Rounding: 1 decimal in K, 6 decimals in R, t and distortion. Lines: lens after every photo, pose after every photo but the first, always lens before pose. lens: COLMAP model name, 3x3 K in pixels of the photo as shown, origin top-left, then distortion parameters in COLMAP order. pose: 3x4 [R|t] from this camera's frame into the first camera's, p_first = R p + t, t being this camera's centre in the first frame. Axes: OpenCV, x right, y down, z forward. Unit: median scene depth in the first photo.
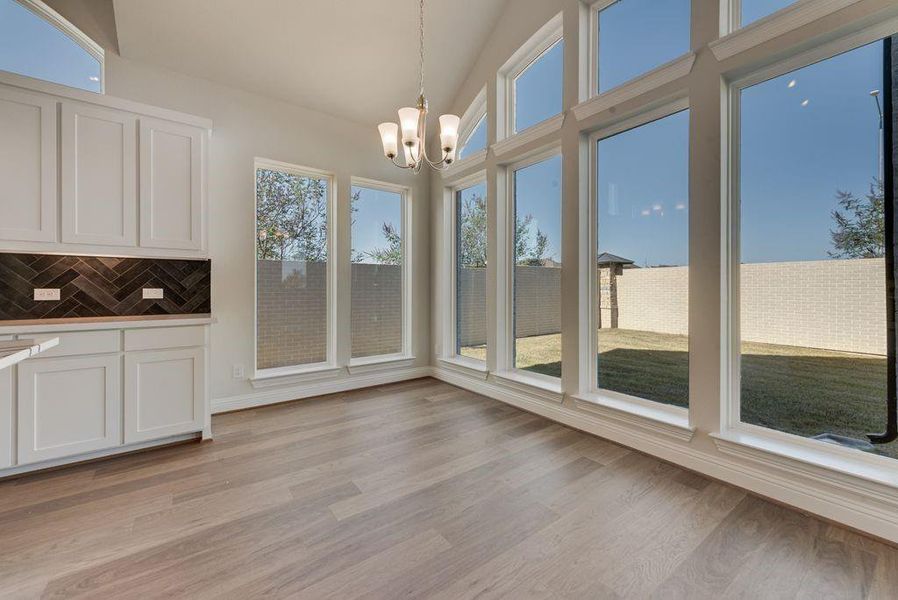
lens RADIAL K [[359.2, 0, 450.6], [0, 359.2, 287.9], [0, 0, 1]] dist [0.003008, 0.000052]
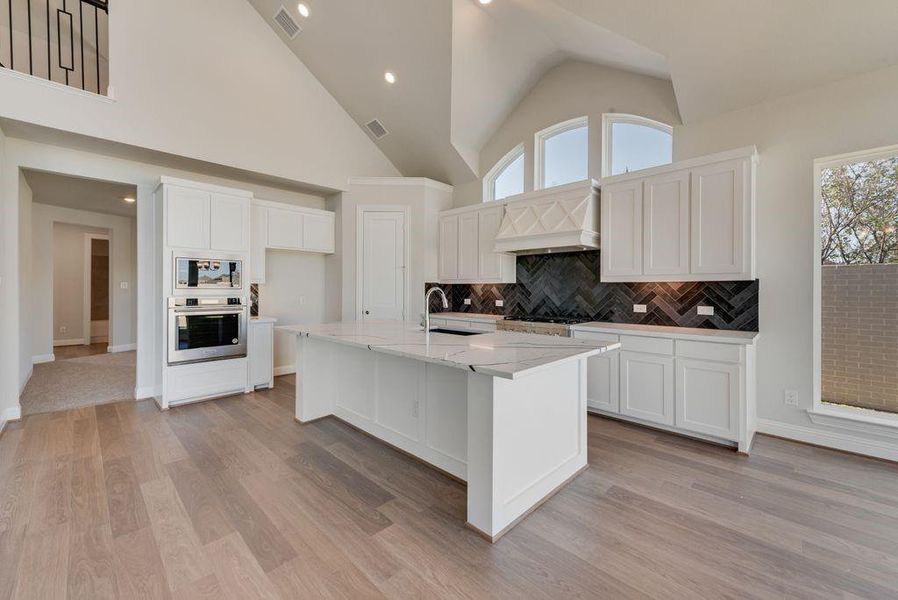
lens RADIAL K [[359.2, 0, 450.6], [0, 359.2, 287.9], [0, 0, 1]] dist [0.003008, 0.000052]
pose [[0.153398, -0.003226, -0.988159, 0.227180], [0.001683, 0.999994, -0.003003, -0.059319], [0.988163, -0.001202, 0.153403, -0.014021]]
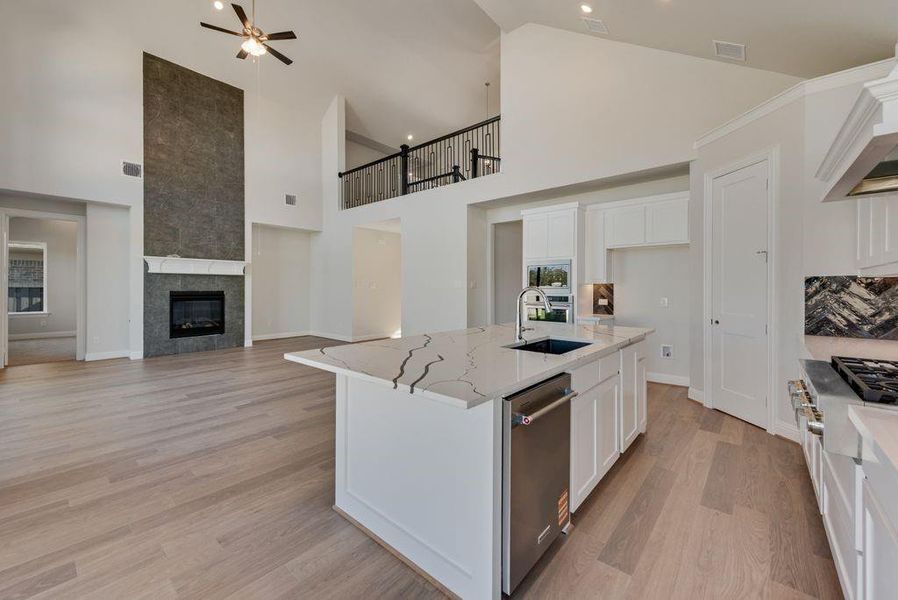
lens RADIAL K [[359.2, 0, 450.6], [0, 359.2, 287.9], [0, 0, 1]] dist [0.003008, 0.000052]
pose [[-0.975438, -0.000088, -0.220275, -0.468296], [0.000145, 0.999999, -0.001041, -0.060693], [0.220275, -0.001048, -0.975437, 0.934989]]
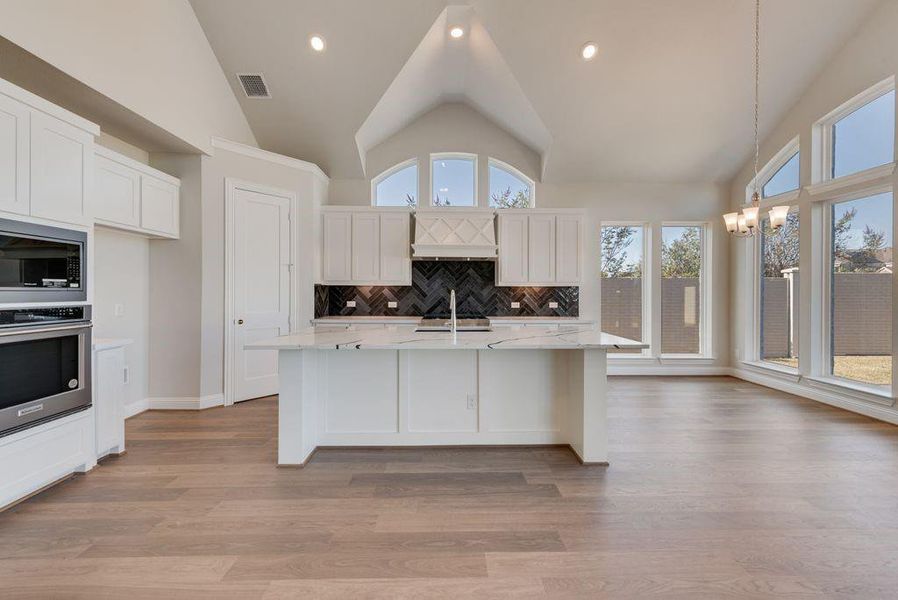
lens RADIAL K [[358.1, 0, 449.8], [0, 358.1, 290.3], [0, 0, 1]] dist [0.005302, 0.000313]
pose [[0.812541, 0.001176, -0.582903, -0.189214], [-0.000979, 0.999999, 0.000652, -0.063406], [0.582903, 0.000041, 0.812541, -0.852785]]
